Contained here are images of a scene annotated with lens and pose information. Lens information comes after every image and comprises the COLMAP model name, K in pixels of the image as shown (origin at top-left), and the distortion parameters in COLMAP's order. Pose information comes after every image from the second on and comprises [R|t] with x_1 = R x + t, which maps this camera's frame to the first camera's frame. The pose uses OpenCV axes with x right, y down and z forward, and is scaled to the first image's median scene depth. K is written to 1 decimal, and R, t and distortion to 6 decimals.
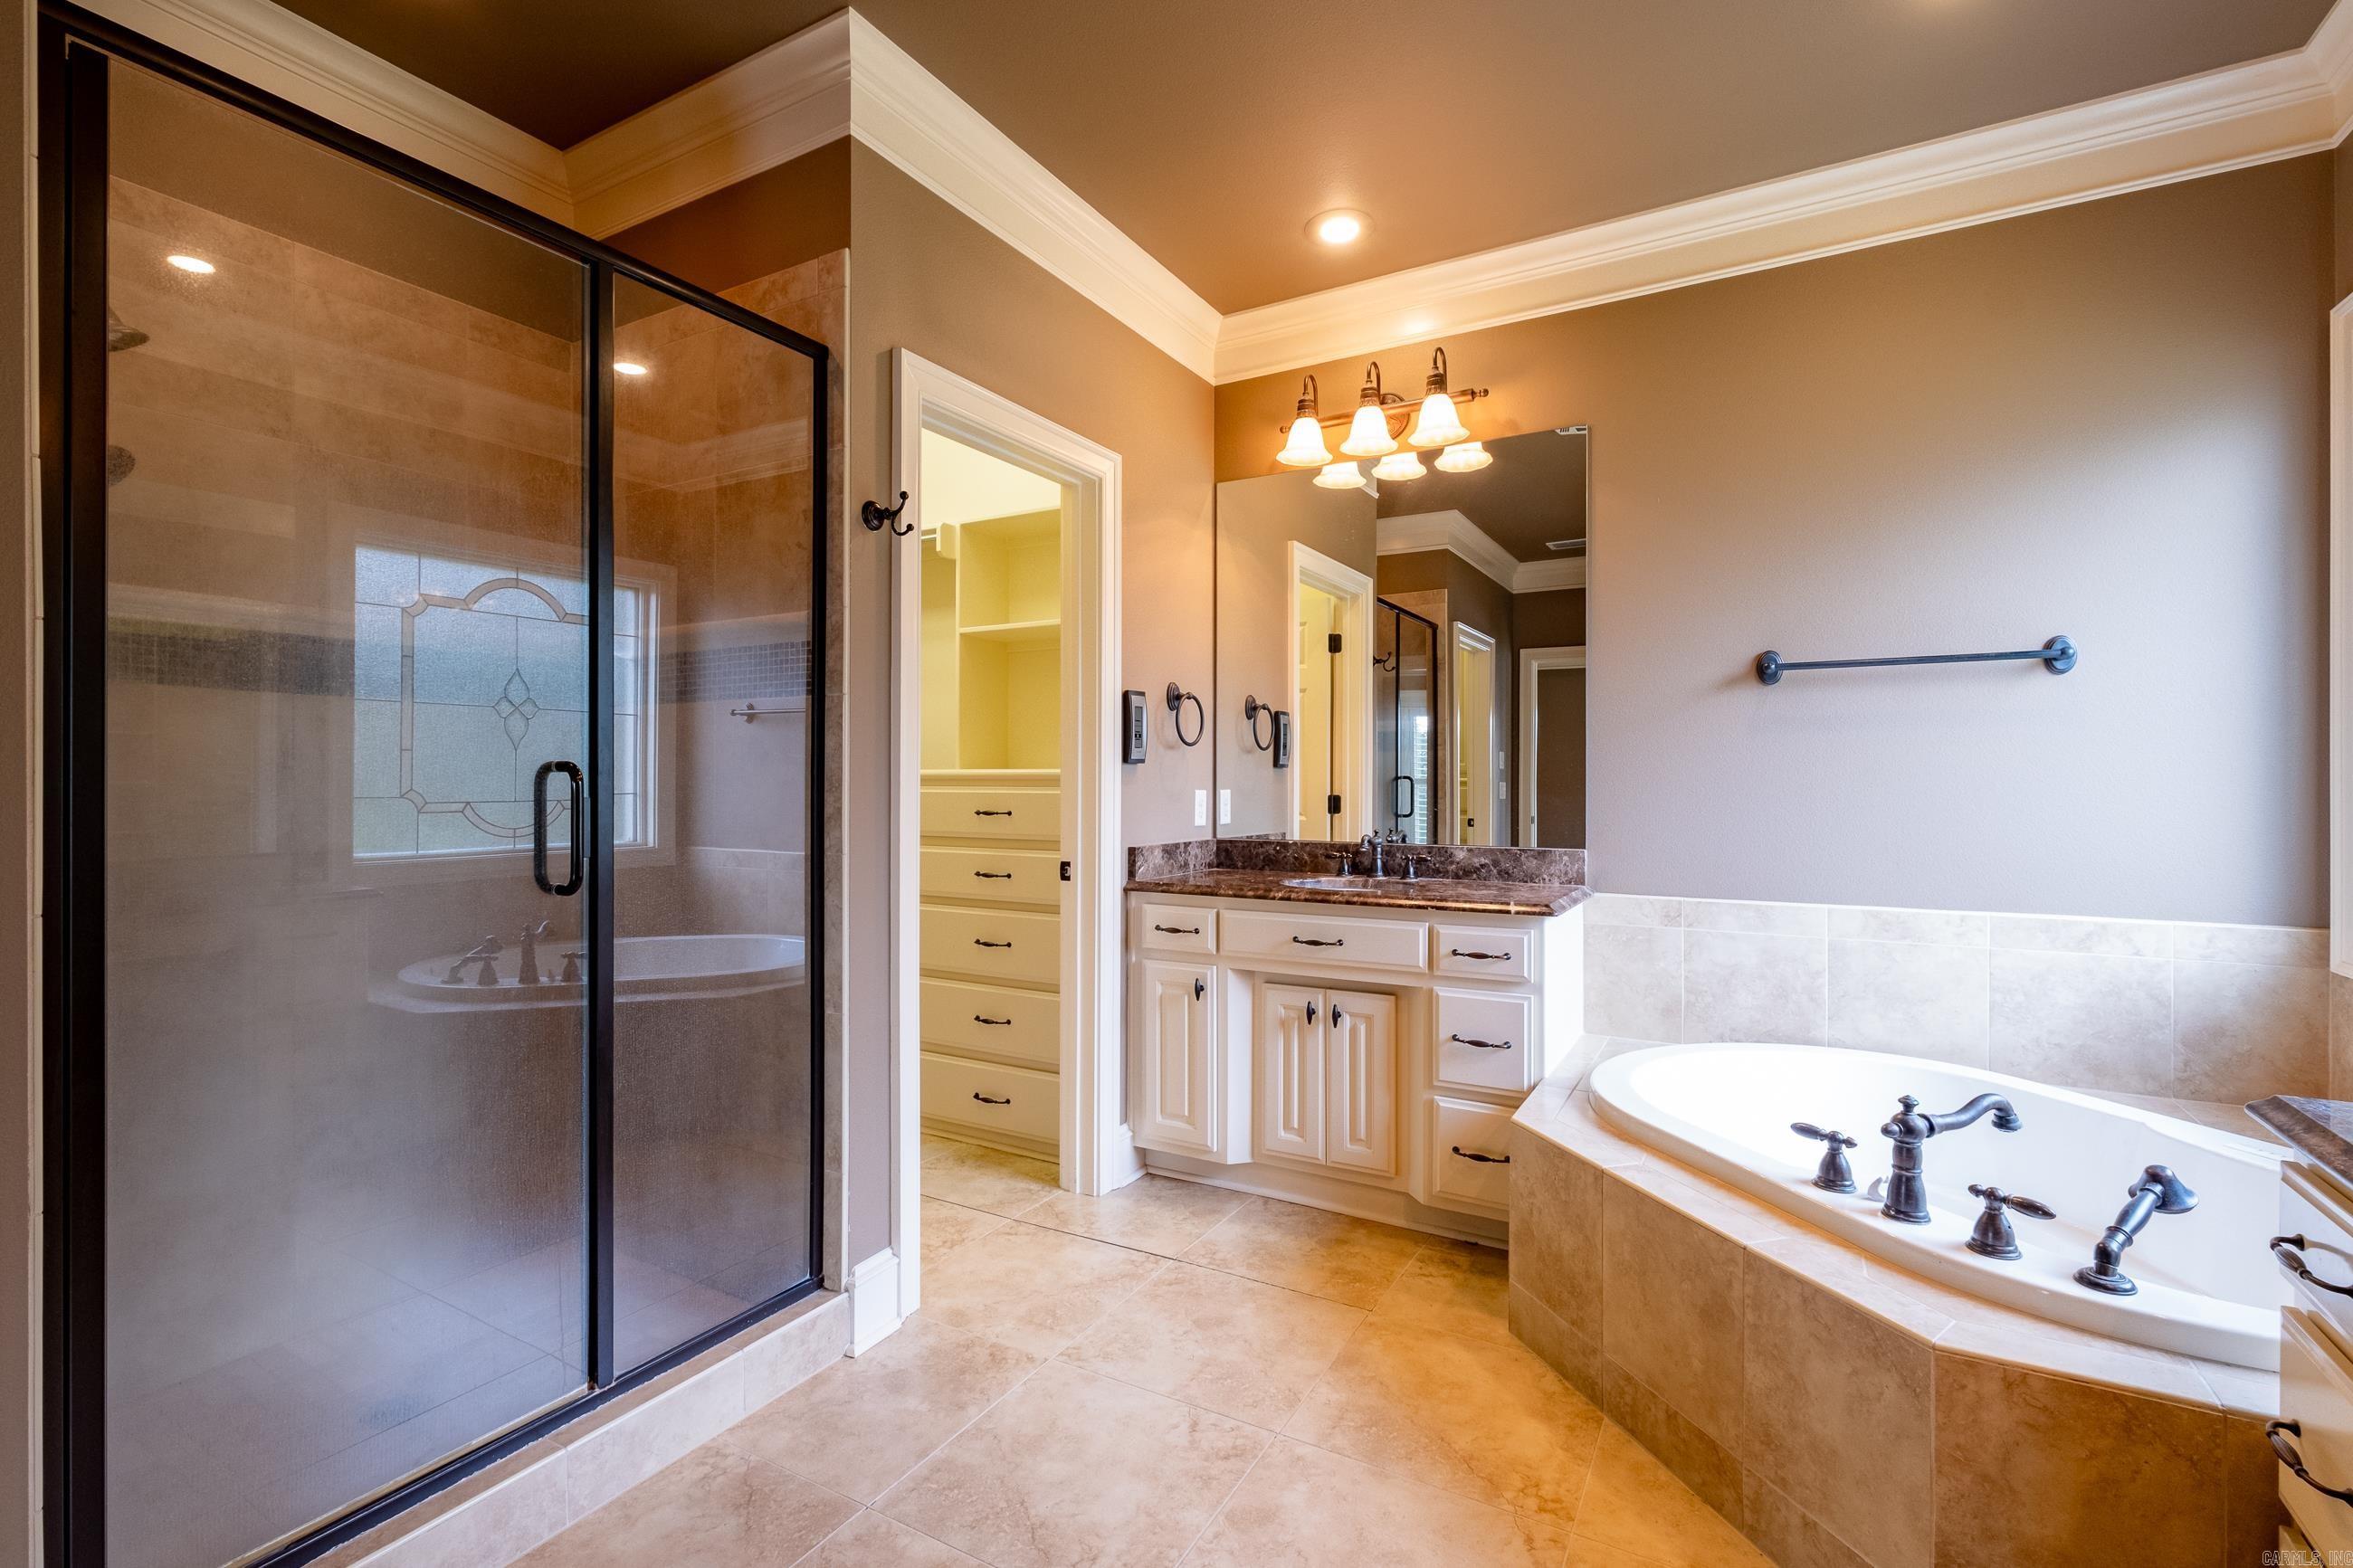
lens RADIAL K [[1051.3, 0, 1180.9], [0, 1051.3, 797.2], [0, 0, 1]] dist [-0.002724, -0.000639]
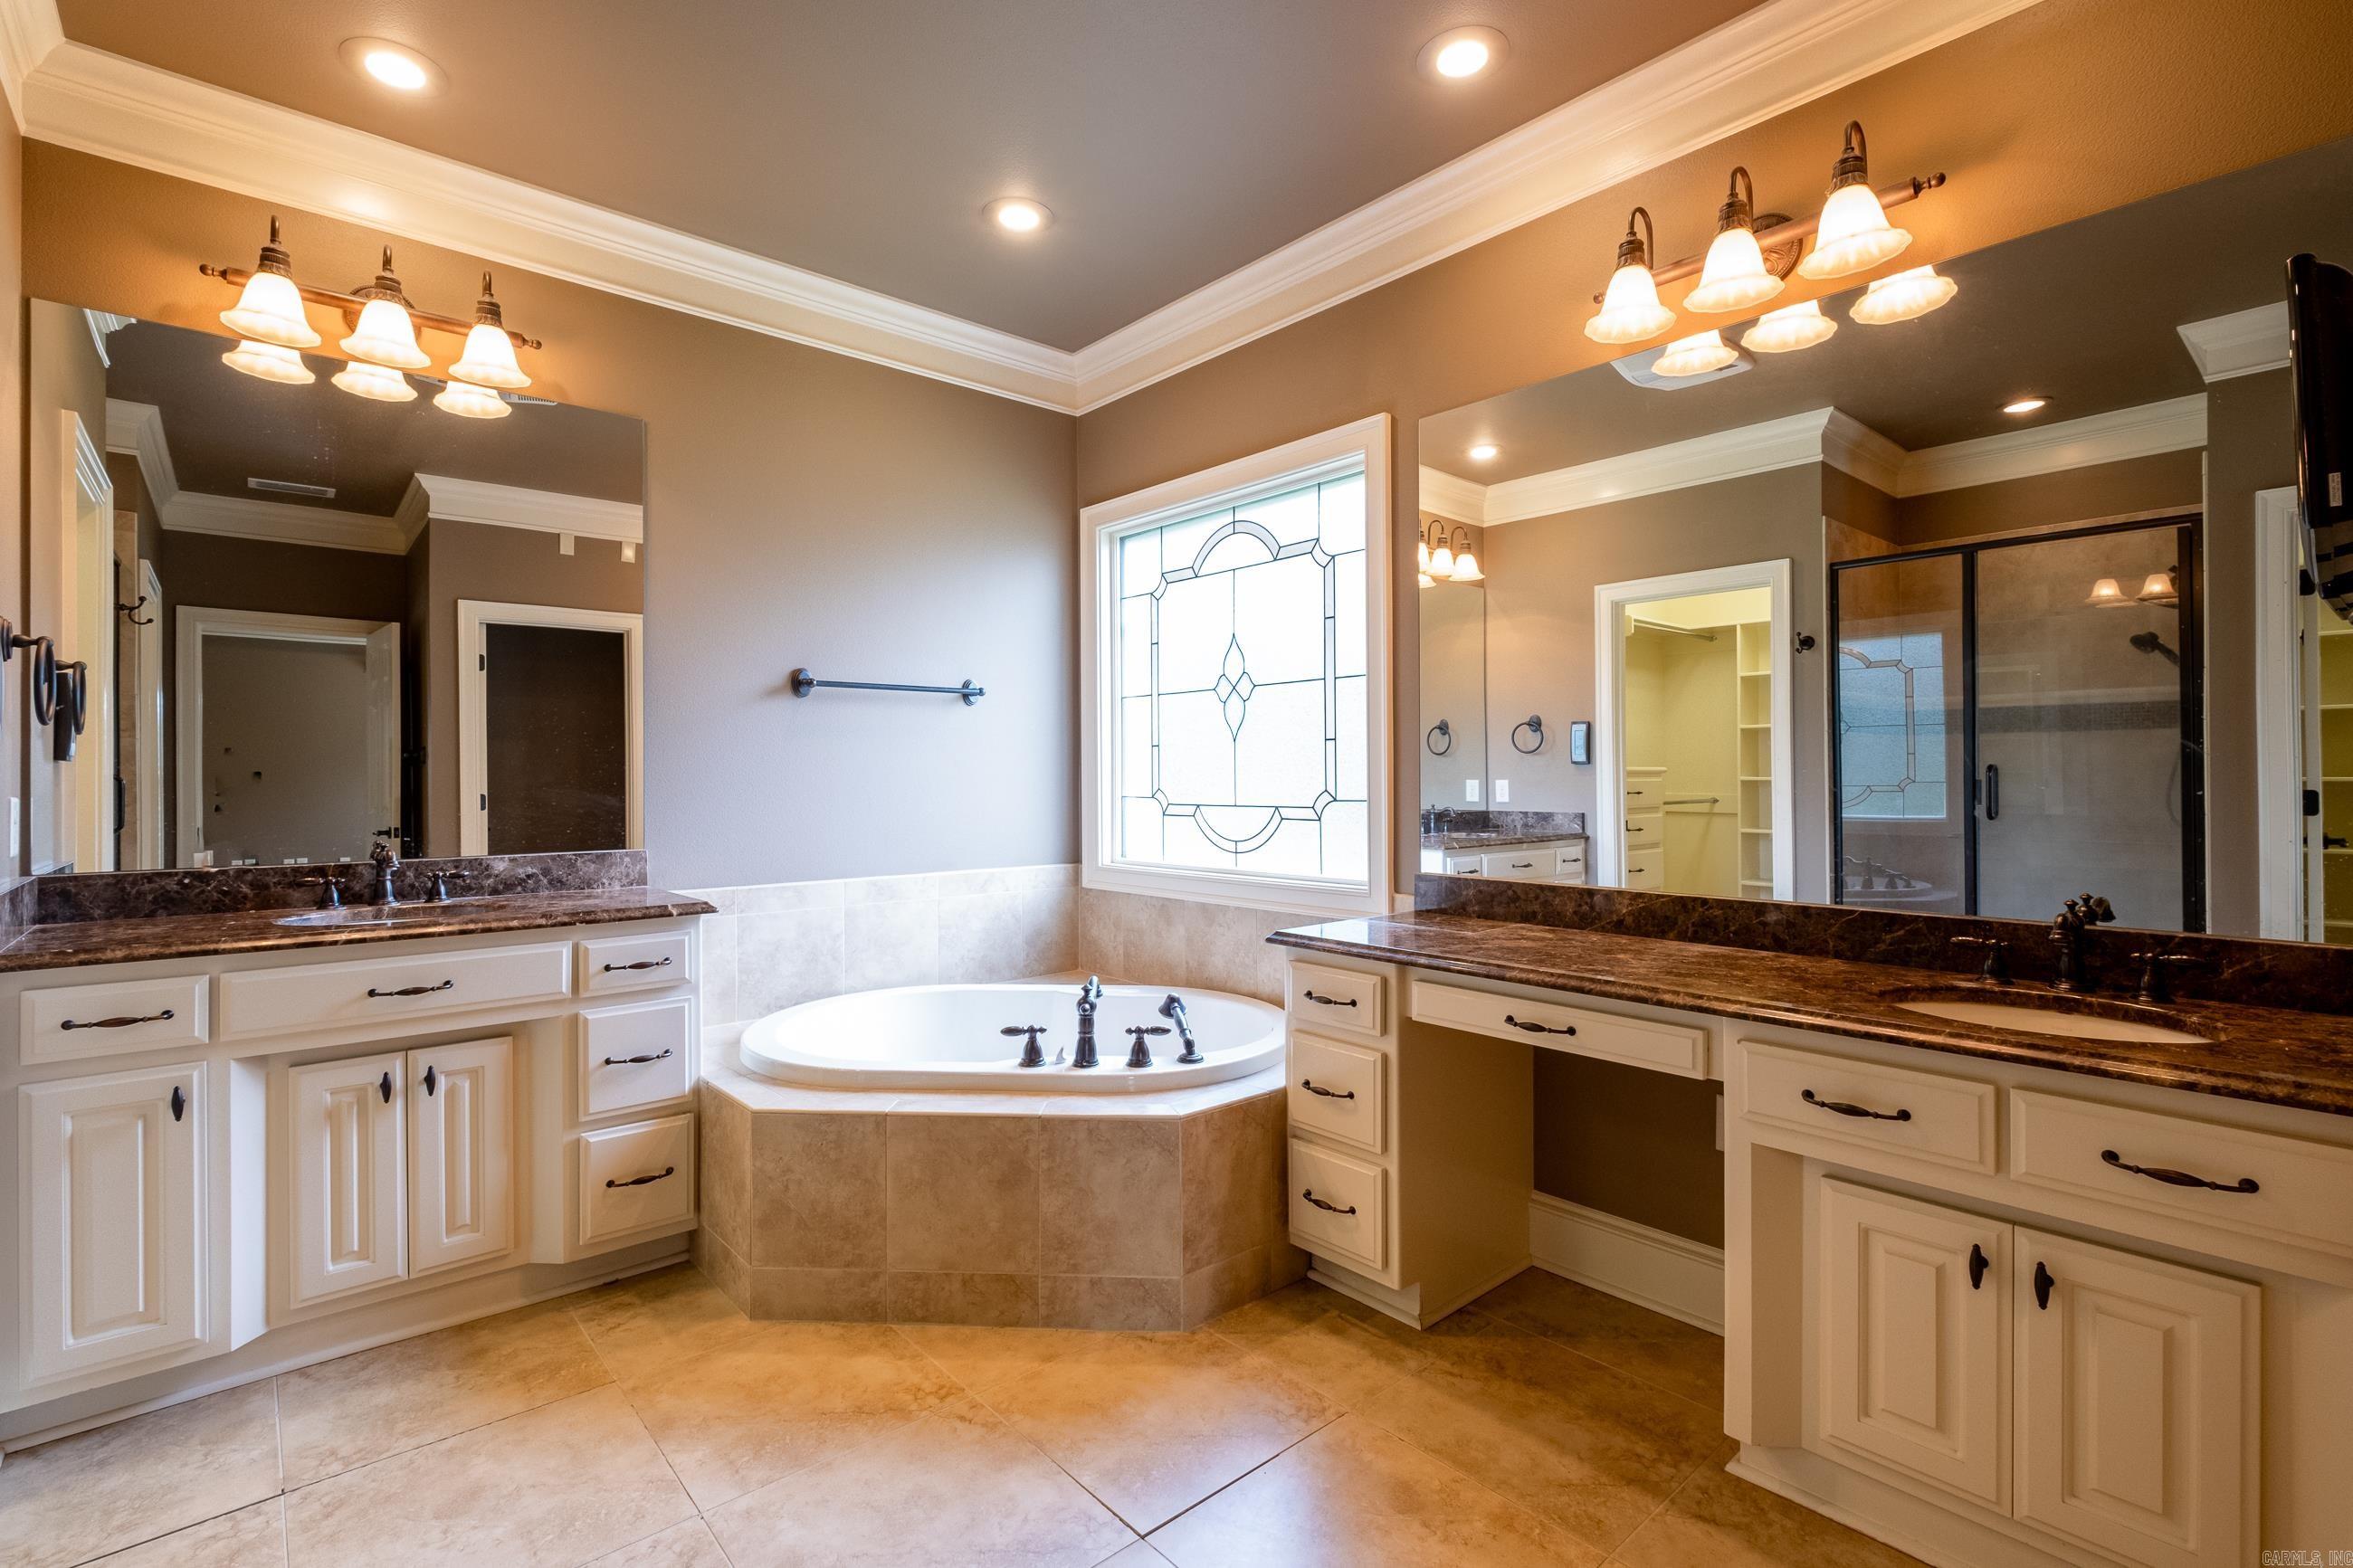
lens RADIAL K [[1063.0, 0, 1176.5], [0, 1063.0, 784.0], [0, 0, 1]] dist [-0.002306, -0.000509]
pose [[0.328525, -0.006861, 0.944470, -0.447301], [0.018281, 0.999832, 0.000904, -0.003602], [-0.944318, 0.016969, 0.328596, 0.226775]]
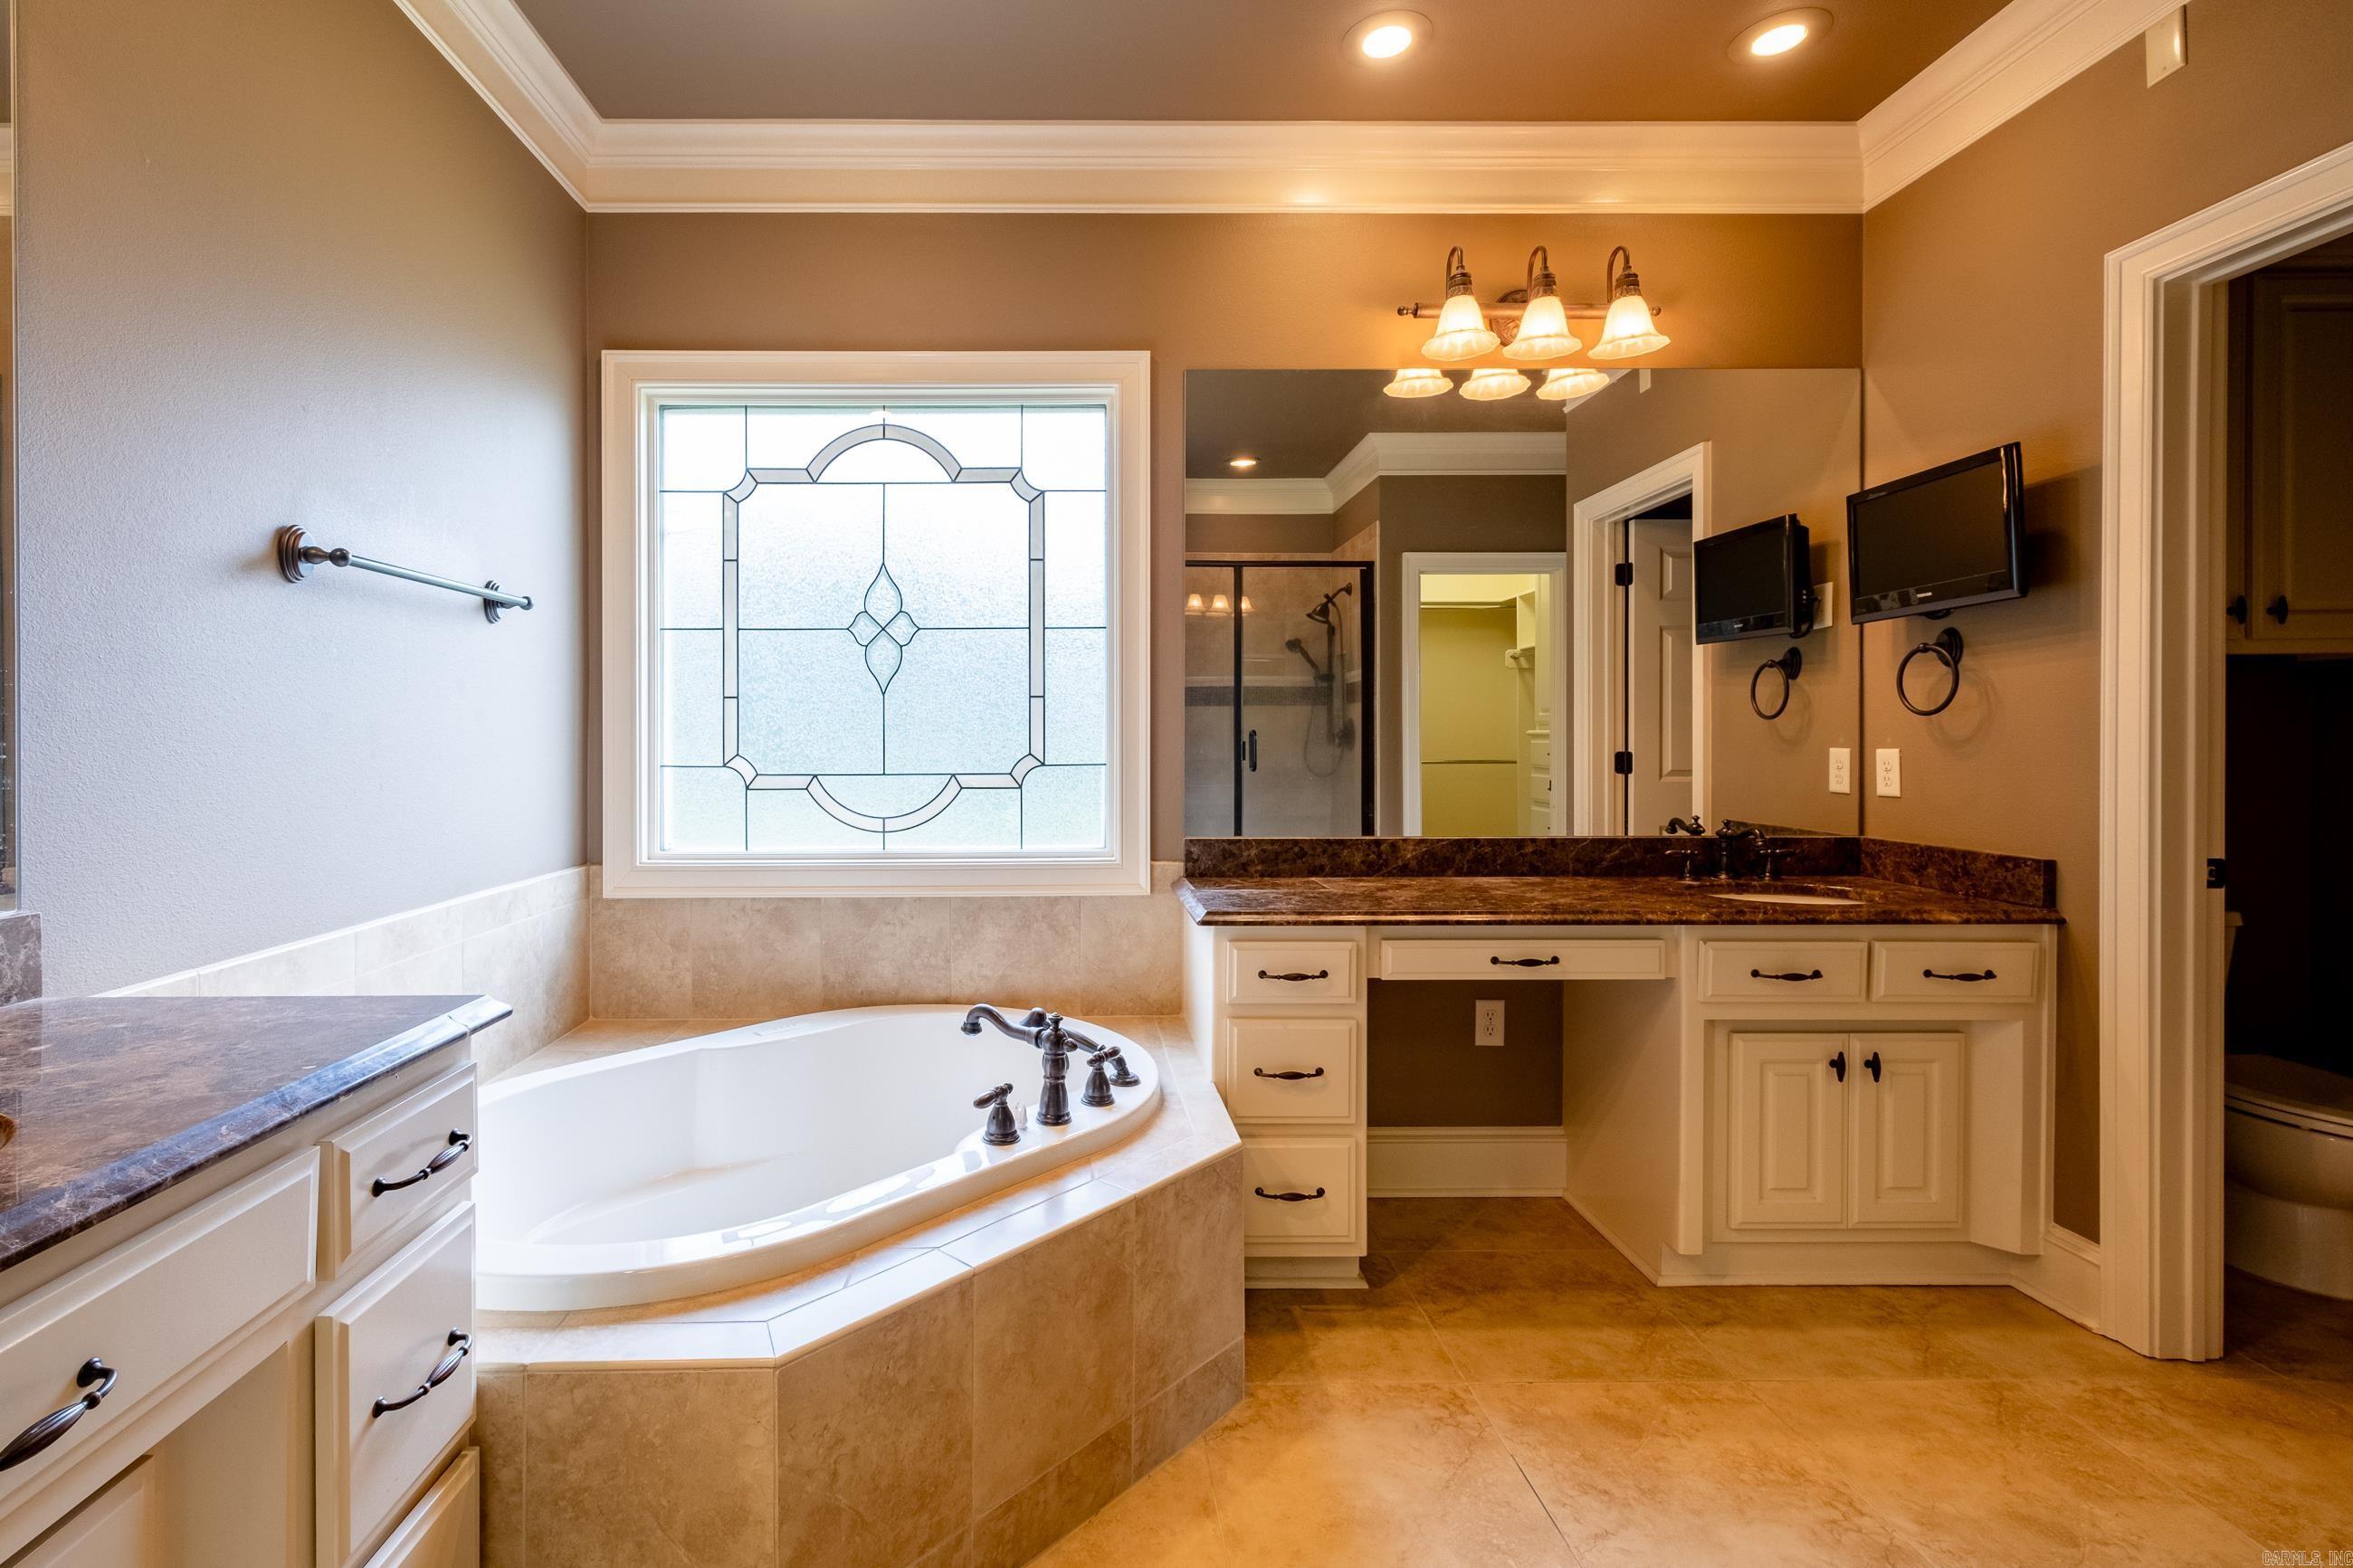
lens RADIAL K [[1070.2, 0, 1075.3], [0, 1070.2, 744.5], [0, 0, 1]] dist [0.000369, 0.000118]
pose [[-0.495762, -0.003184, 0.868453, -0.206865], [0.017177, 0.999762, 0.013471, -0.015465], [-0.868289, 0.021596, -0.495589, 0.968050]]
